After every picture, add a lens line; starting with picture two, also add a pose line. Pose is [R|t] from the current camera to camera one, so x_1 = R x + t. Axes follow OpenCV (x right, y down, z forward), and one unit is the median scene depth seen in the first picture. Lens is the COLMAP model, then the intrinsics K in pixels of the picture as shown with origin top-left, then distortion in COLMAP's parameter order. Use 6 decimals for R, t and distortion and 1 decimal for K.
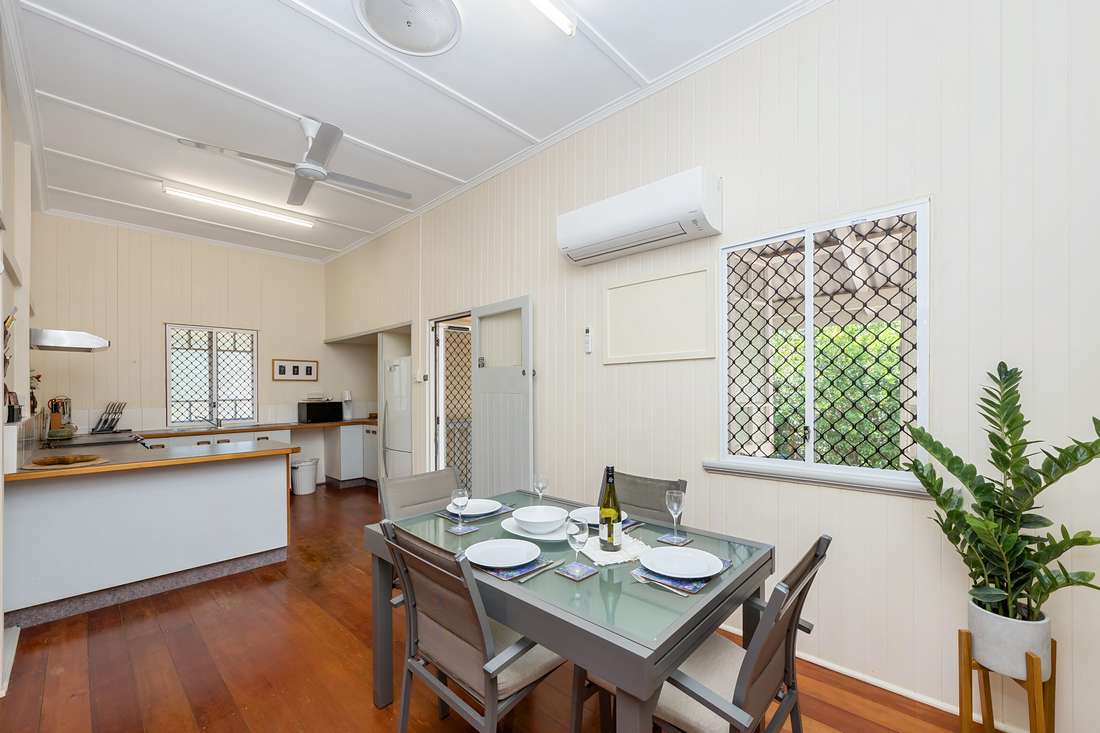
lens RADIAL K [[438.8, 0, 560.1], [0, 438.8, 392.9], [0, 0, 1]] dist [-0.002326, -0.000226]
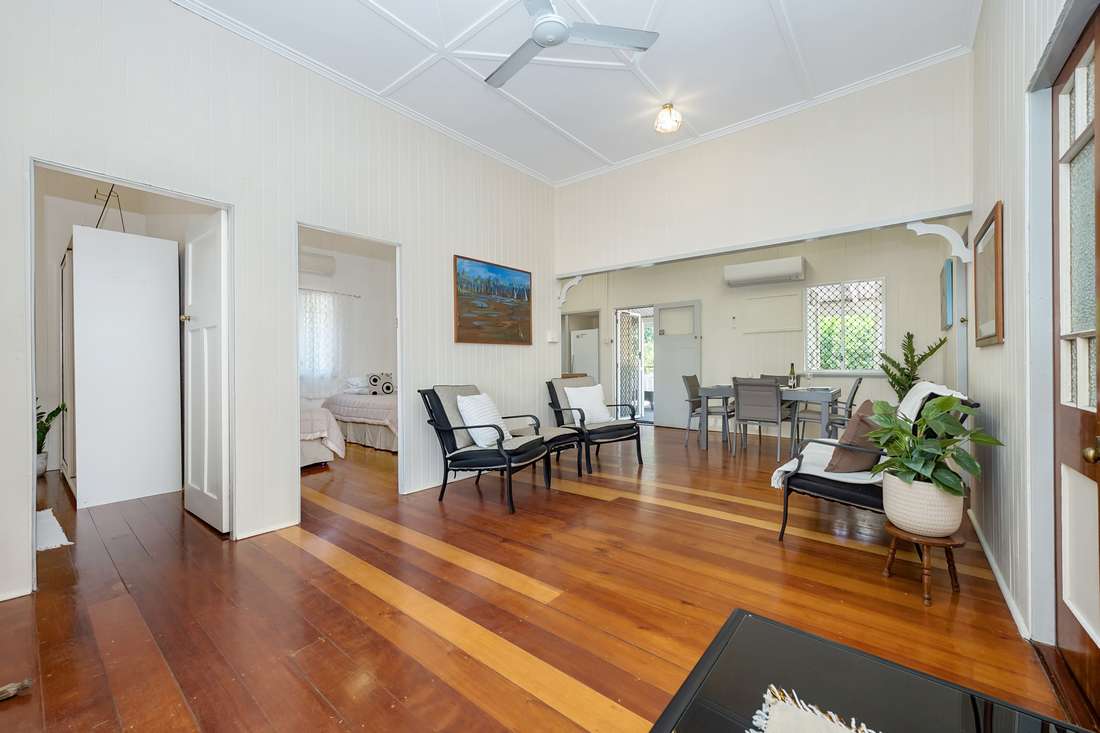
lens RADIAL K [[436.4, 0, 550.0], [0, 436.4, 366.5], [0, 0, 1]] dist [0.000590, 0.000023]
pose [[0.998157, 0.003572, 0.060576, -0.567167], [-0.003377, 0.999989, -0.003313, 0.063805], [-0.060587, 0.003102, 0.998158, -0.640508]]
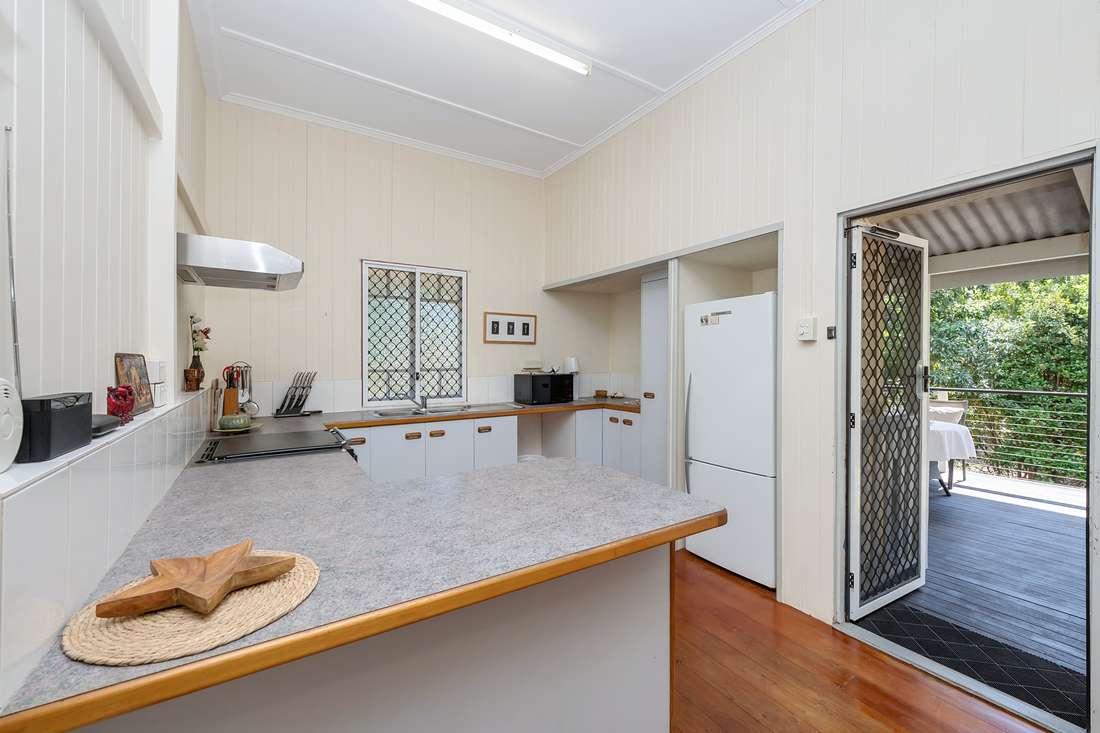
lens RADIAL K [[436.4, 0, 550.0], [0, 436.4, 366.5], [0, 0, 1]] dist [0.000590, 0.000023]
pose [[0.966515, 0.013810, -0.256240, -0.412743], [-0.010761, 0.999854, 0.013300, -0.000314], [0.256386, -0.010097, 0.966522, 0.385632]]
